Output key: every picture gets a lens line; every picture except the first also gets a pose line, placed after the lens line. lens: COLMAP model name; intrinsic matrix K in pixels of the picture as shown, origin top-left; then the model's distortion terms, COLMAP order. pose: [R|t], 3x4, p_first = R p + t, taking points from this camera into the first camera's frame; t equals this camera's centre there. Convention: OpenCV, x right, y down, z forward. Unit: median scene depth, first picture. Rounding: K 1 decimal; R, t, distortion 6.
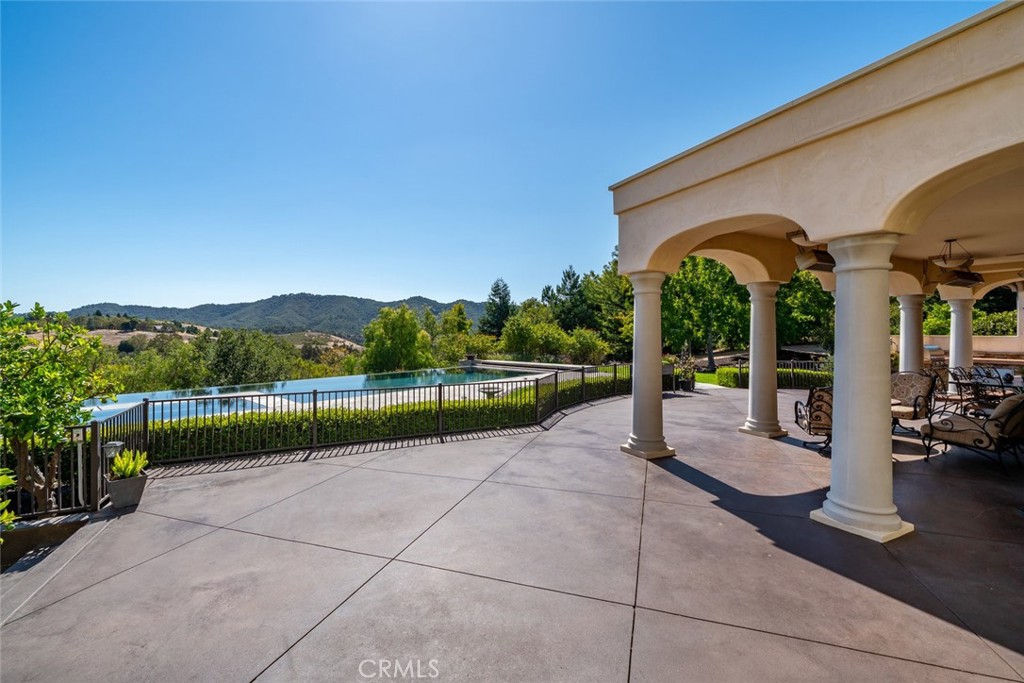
lens RADIAL K [[415.8, 0, 512.0], [0, 415.8, 341.5], [0, 0, 1]] dist [-0.000171, 0.000002]
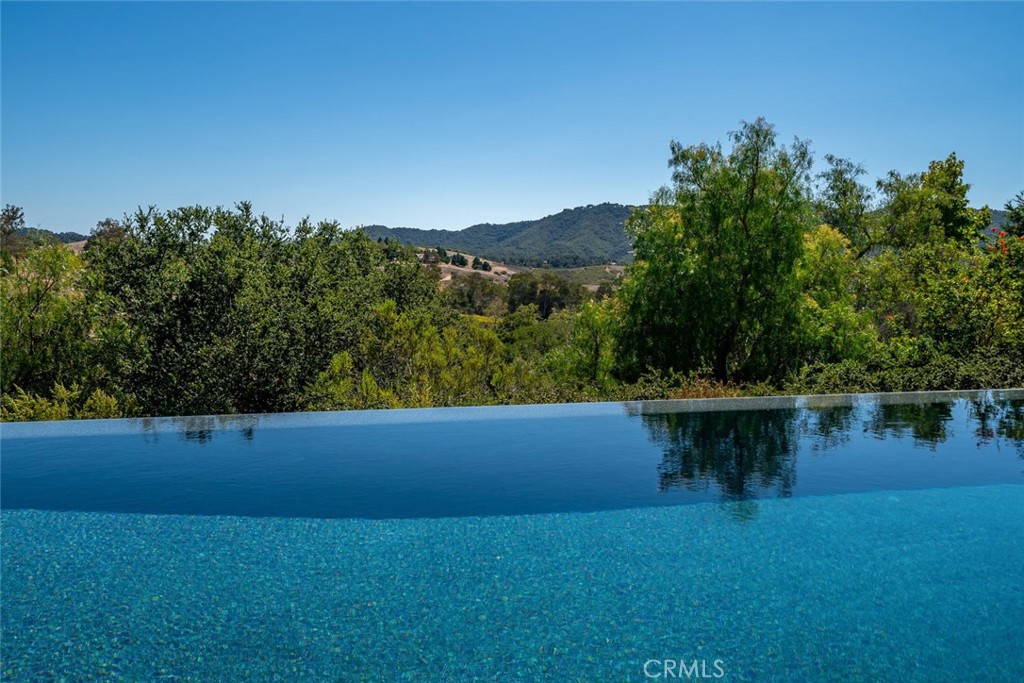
lens RADIAL K [[661.4, 0, 512.0], [0, 661.4, 341.5], [0, 0, 1]] dist [0.002582, 0.000460]
pose [[0.810656, 0.071543, -0.581136, -0.032356], [-0.022016, 0.995530, 0.091846, 0.004464], [0.585109, -0.061661, 0.808607, 0.137019]]
